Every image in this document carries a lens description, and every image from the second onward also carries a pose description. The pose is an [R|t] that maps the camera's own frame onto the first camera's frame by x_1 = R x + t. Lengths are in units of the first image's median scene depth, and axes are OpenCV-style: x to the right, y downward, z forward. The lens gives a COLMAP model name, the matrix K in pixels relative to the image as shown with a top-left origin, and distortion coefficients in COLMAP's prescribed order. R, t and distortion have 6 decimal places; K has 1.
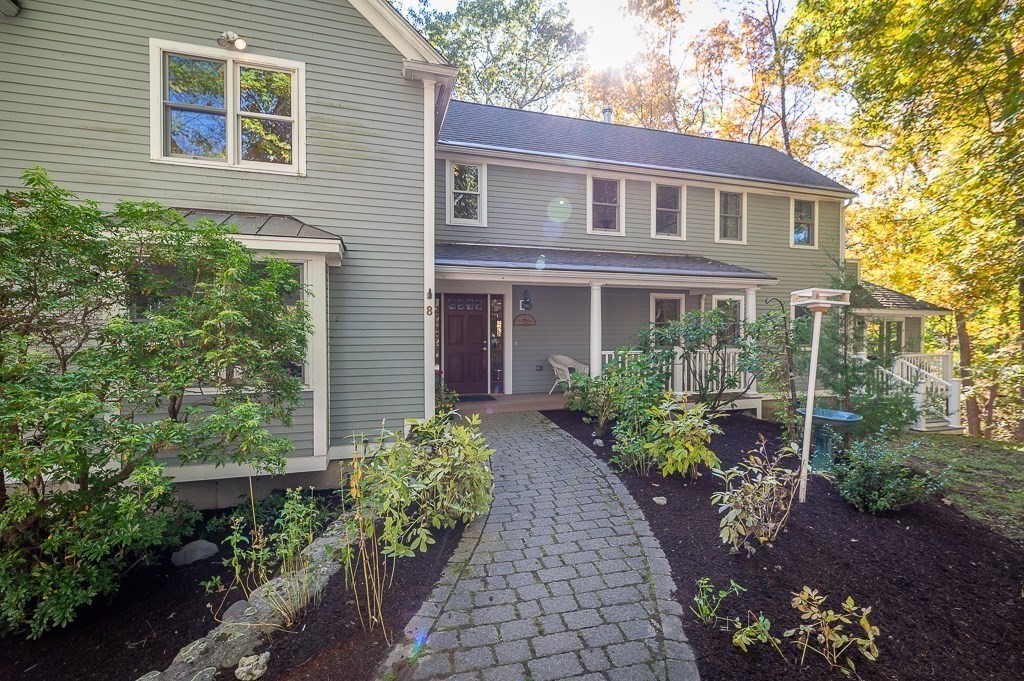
lens RADIAL K [[445.4, 0, 510.4], [0, 445.4, 342.6], [0, 0, 1]] dist [0.003639, -0.000088]
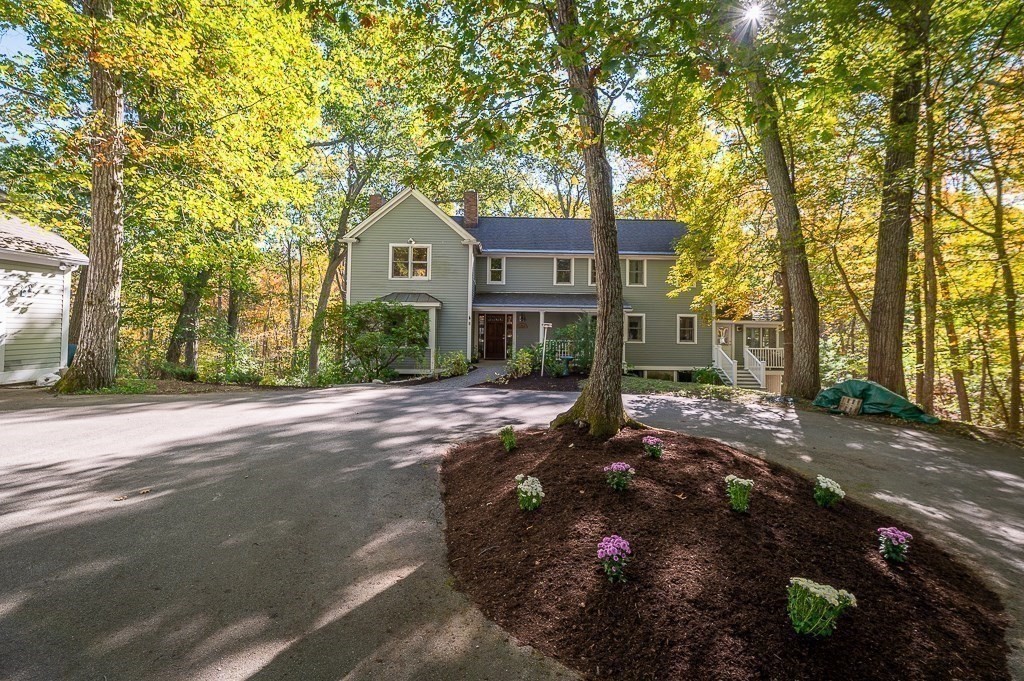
lens RADIAL K [[445.4, 0, 516.3], [0, 445.4, 330.9], [0, 0, 1]] dist [0.003639, -0.000088]
pose [[0.969079, 0.017674, -0.246117, 0.822223], [-0.021339, 0.999697, -0.012234, 0.005654], [0.245826, 0.017108, 0.969163, -1.718261]]
